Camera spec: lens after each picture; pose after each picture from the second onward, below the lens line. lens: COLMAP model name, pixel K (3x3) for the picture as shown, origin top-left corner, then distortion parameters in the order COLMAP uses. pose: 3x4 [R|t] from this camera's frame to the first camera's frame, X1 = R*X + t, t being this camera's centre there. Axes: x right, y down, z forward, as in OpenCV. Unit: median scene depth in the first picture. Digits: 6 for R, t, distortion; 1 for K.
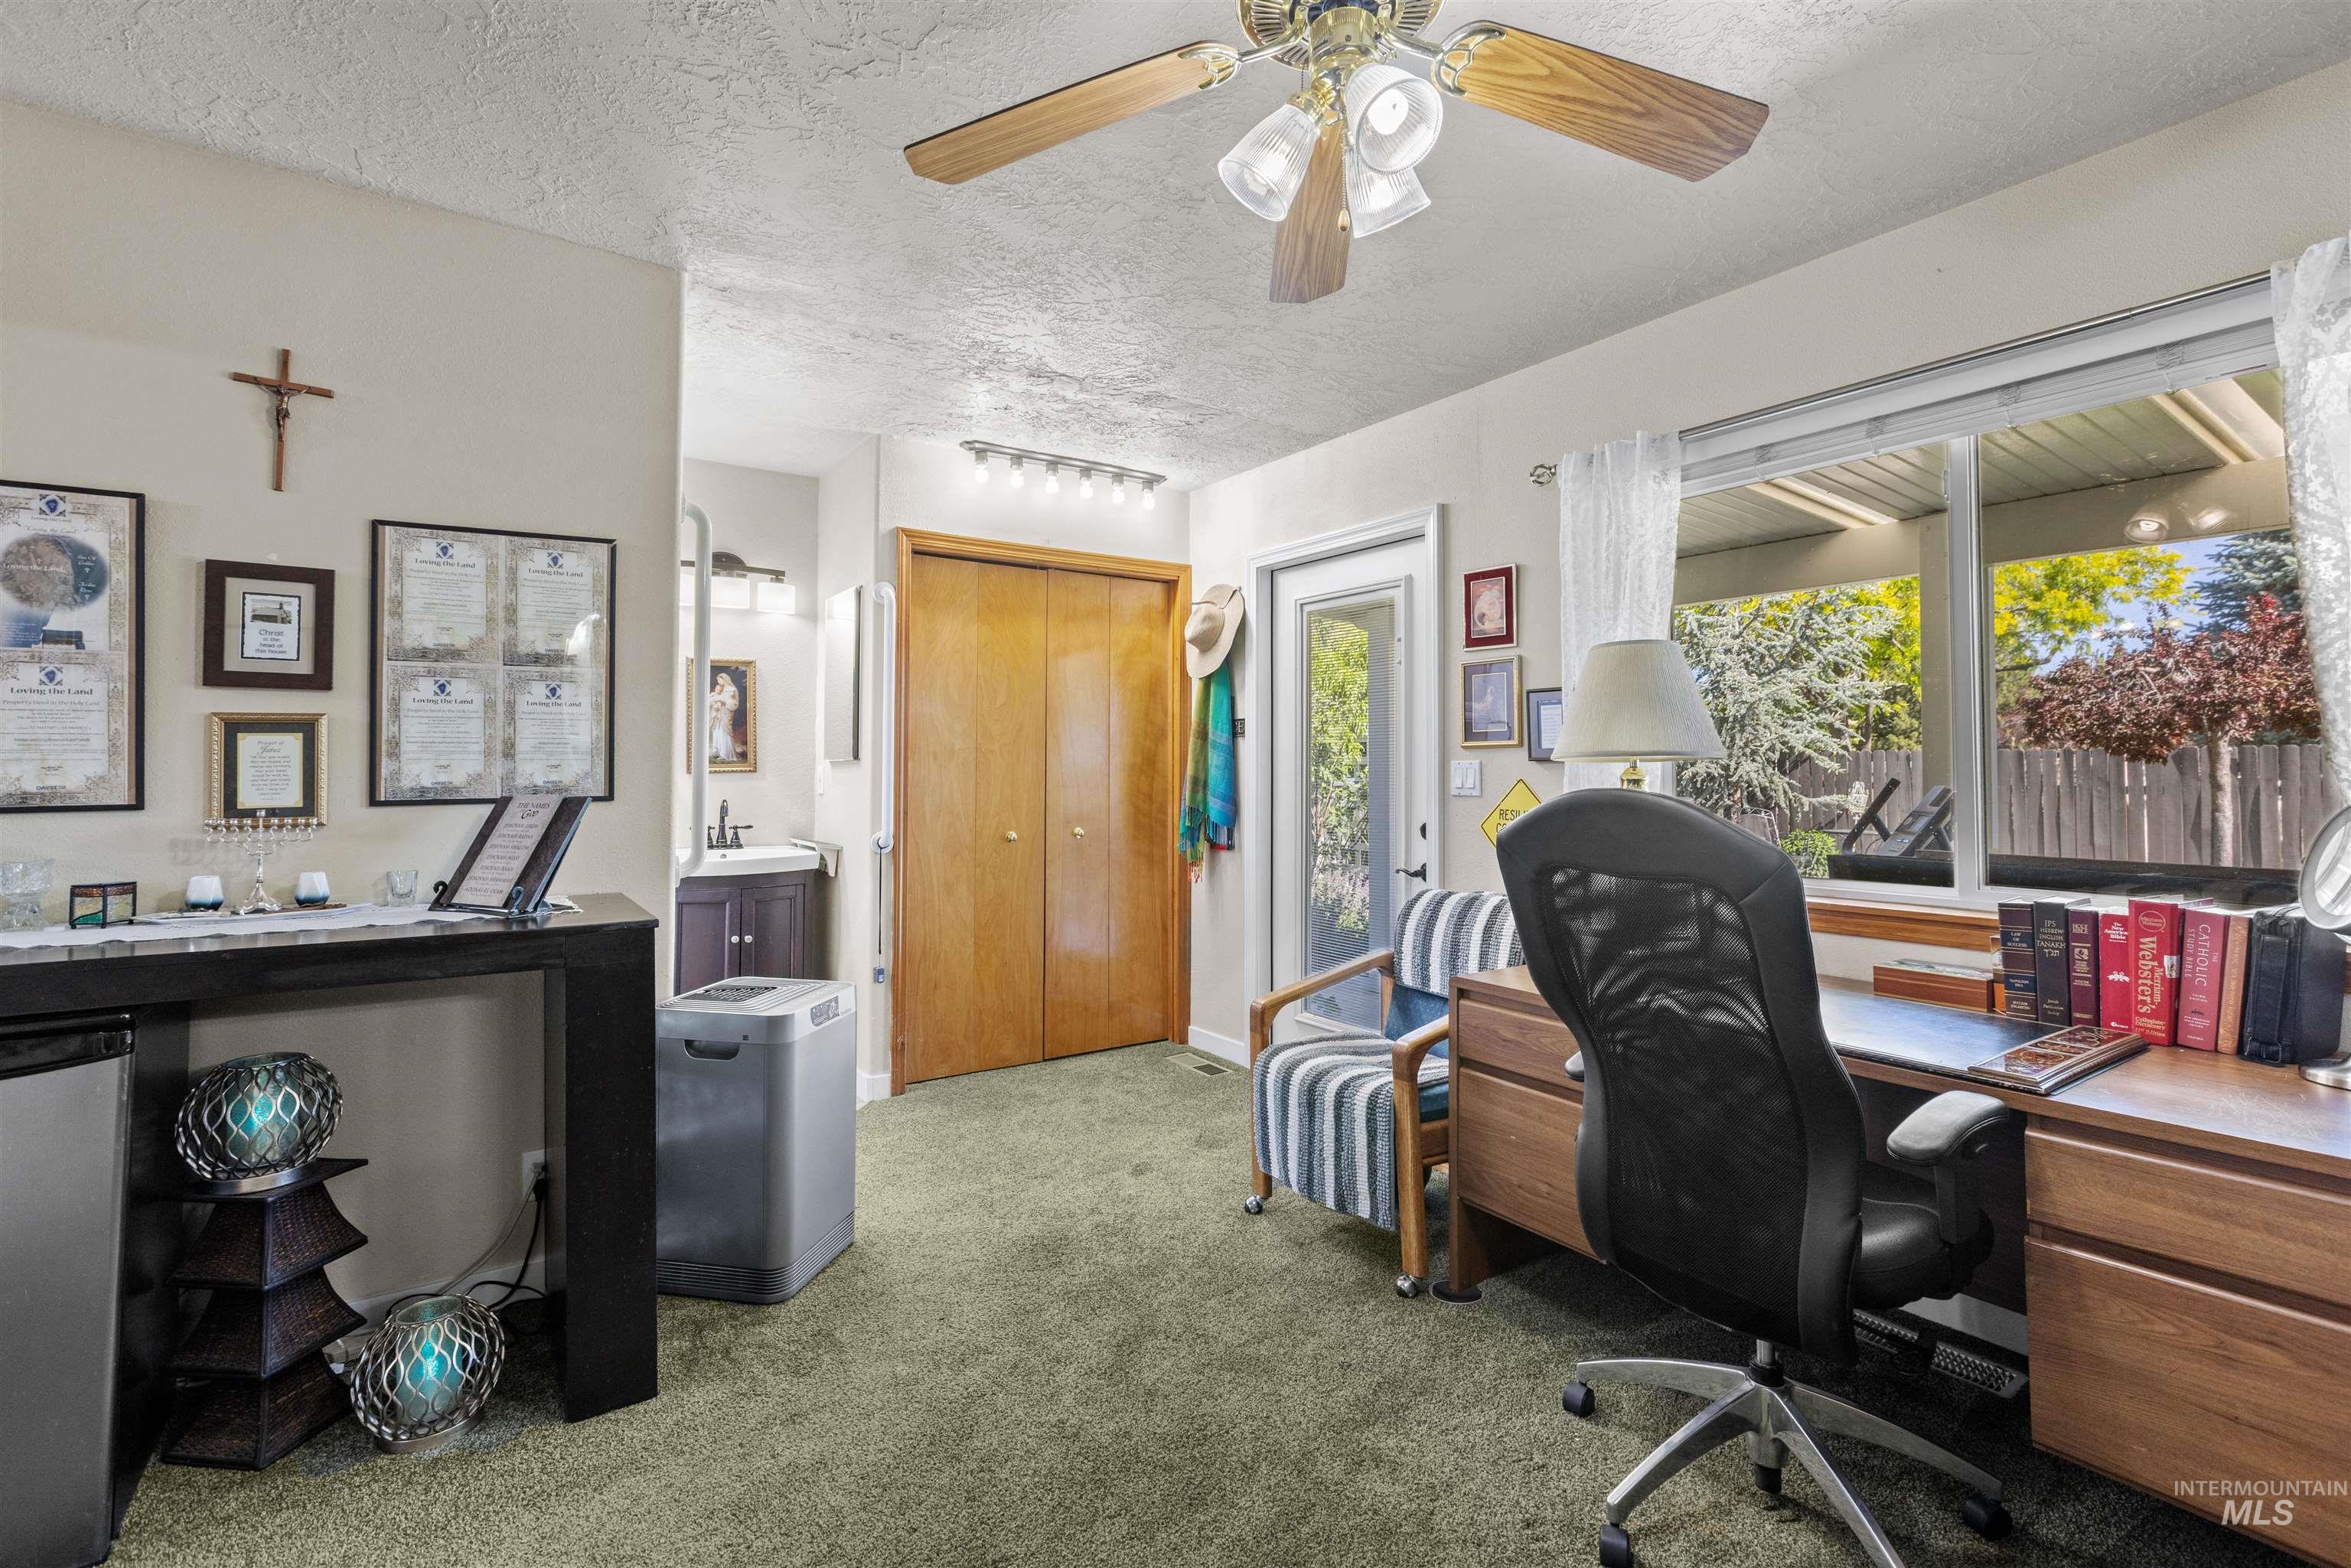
lens RADIAL K [[1053.1, 0, 1186.5], [0, 1053.1, 742.5], [0, 0, 1]] dist [0.001129, -0.000743]
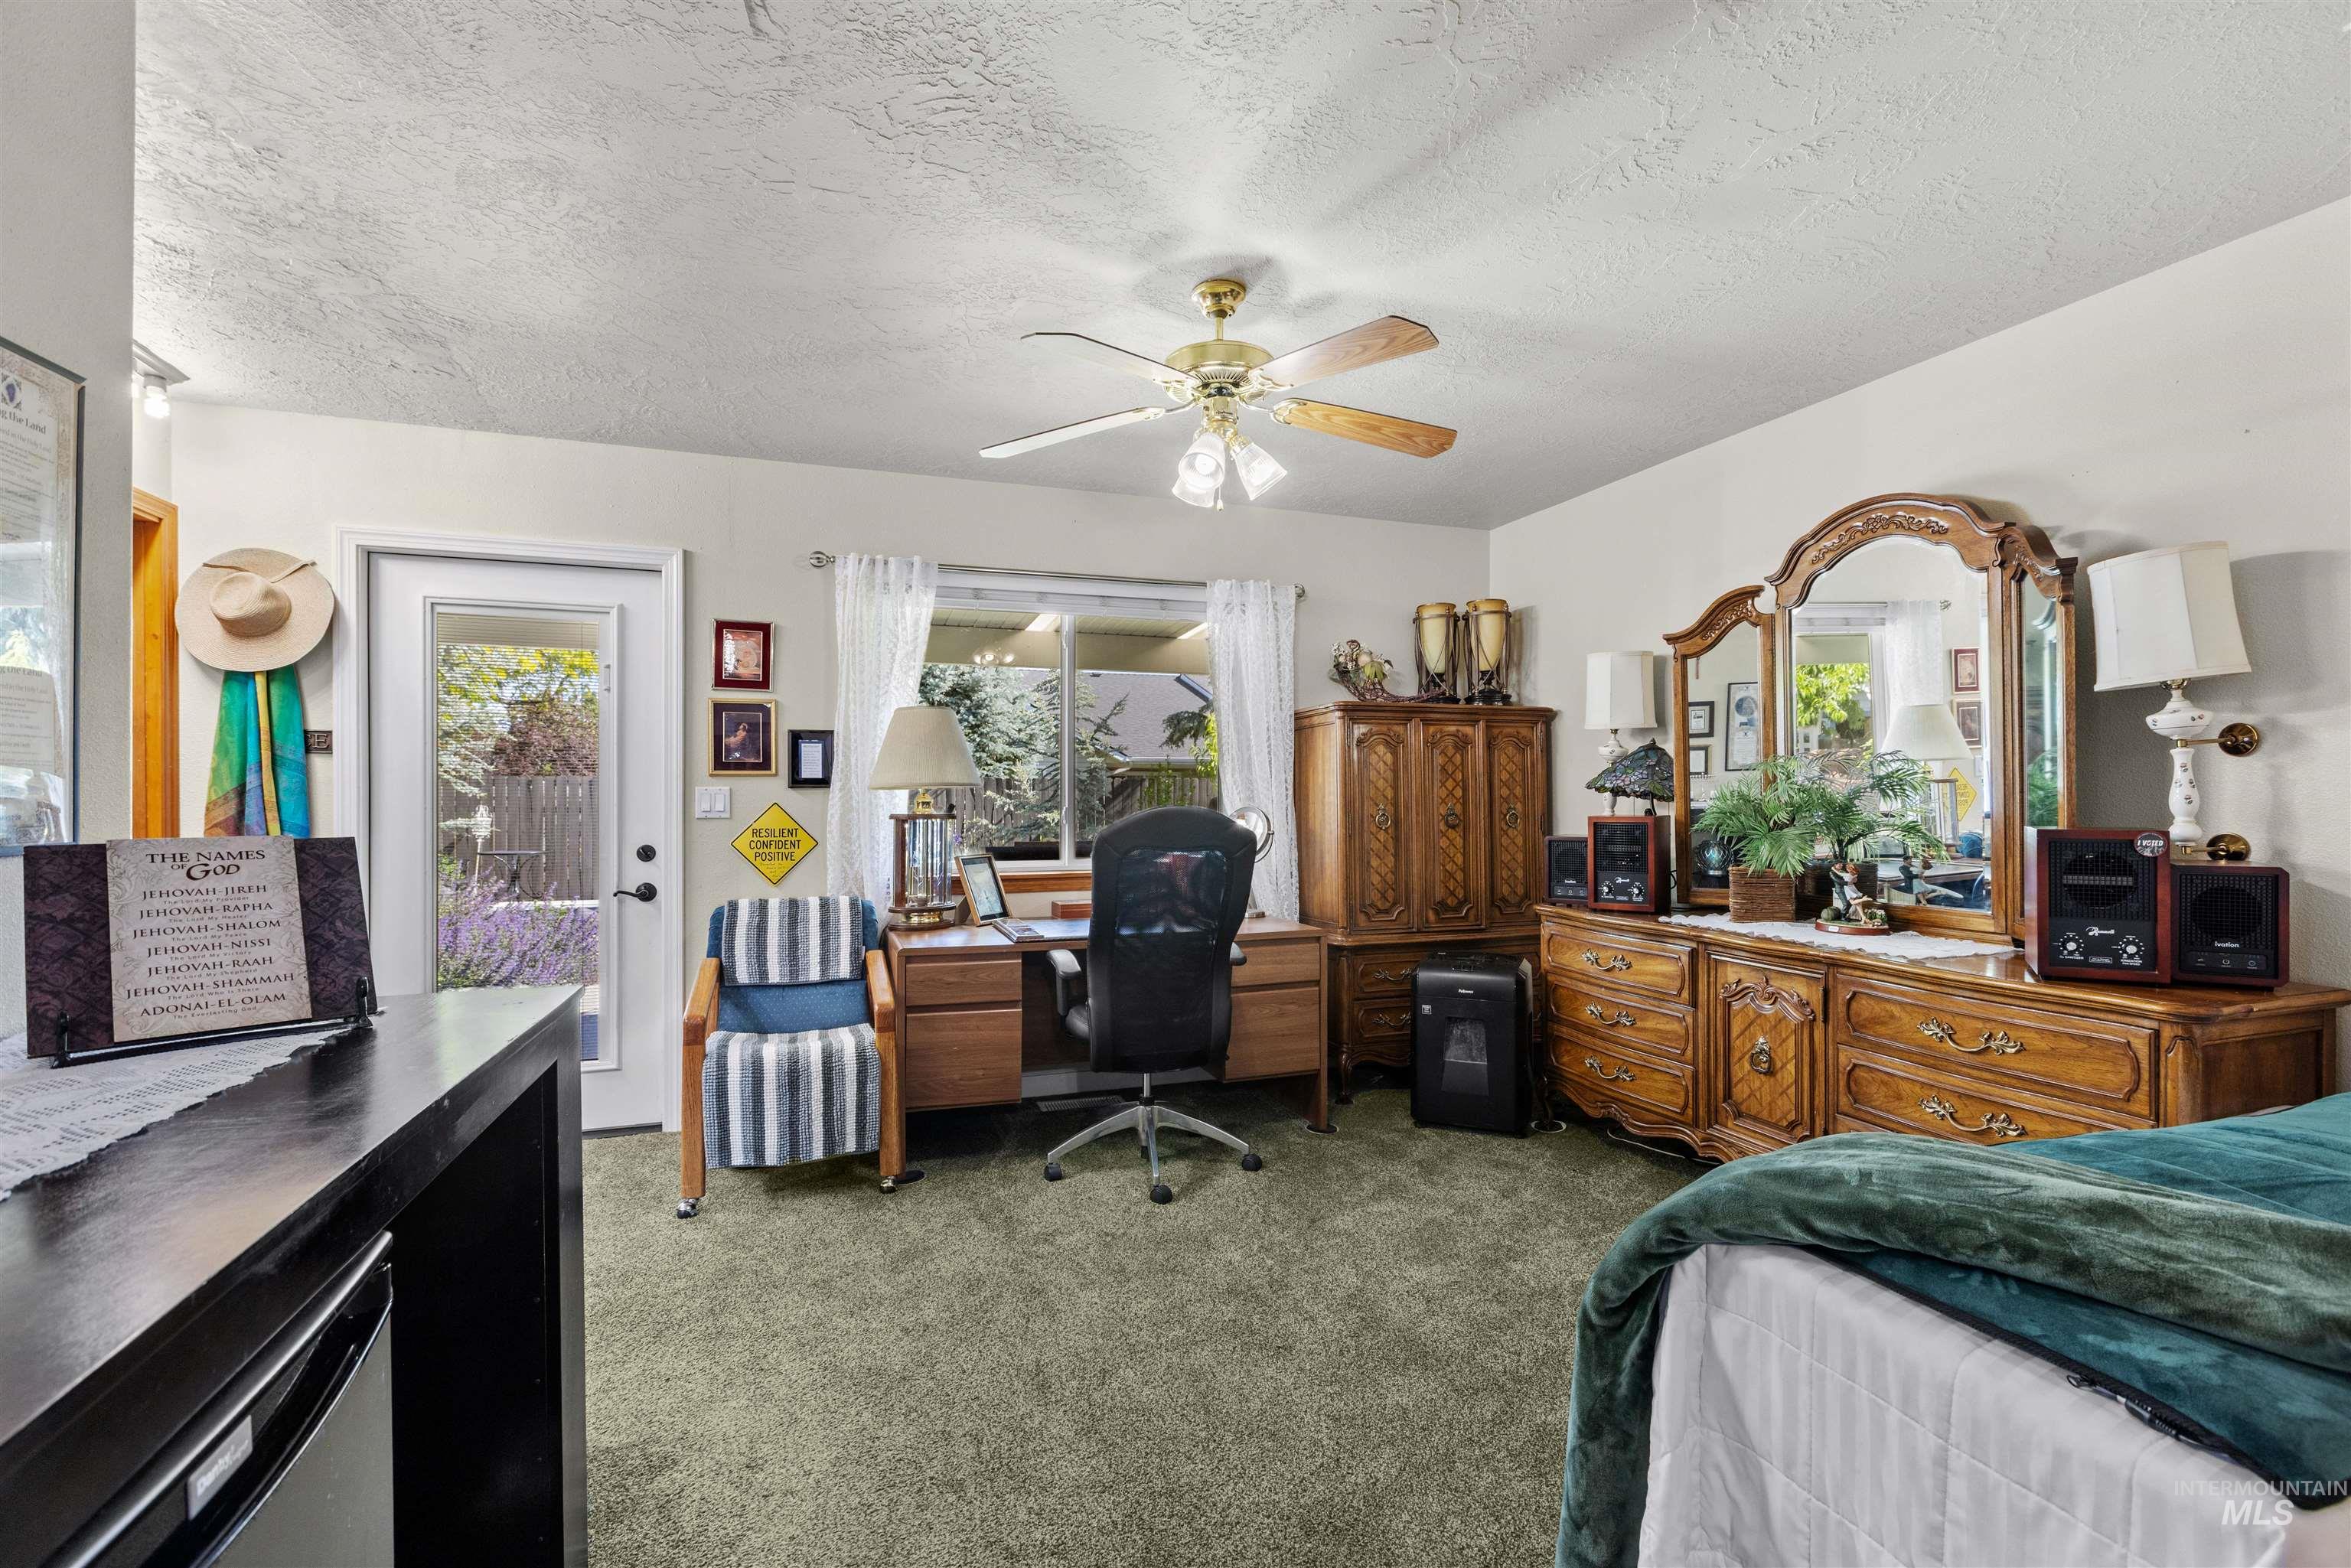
lens RADIAL K [[1053.1, 0, 1172.6], [0, 1053.1, 802.8], [0, 0, 1]] dist [0.001129, -0.000743]
pose [[0.274274, -0.006060, 0.961633, -0.710863], [-0.026281, 0.999559, 0.013795, 0.005814], [-0.961293, -0.029056, 0.273993, 0.227857]]
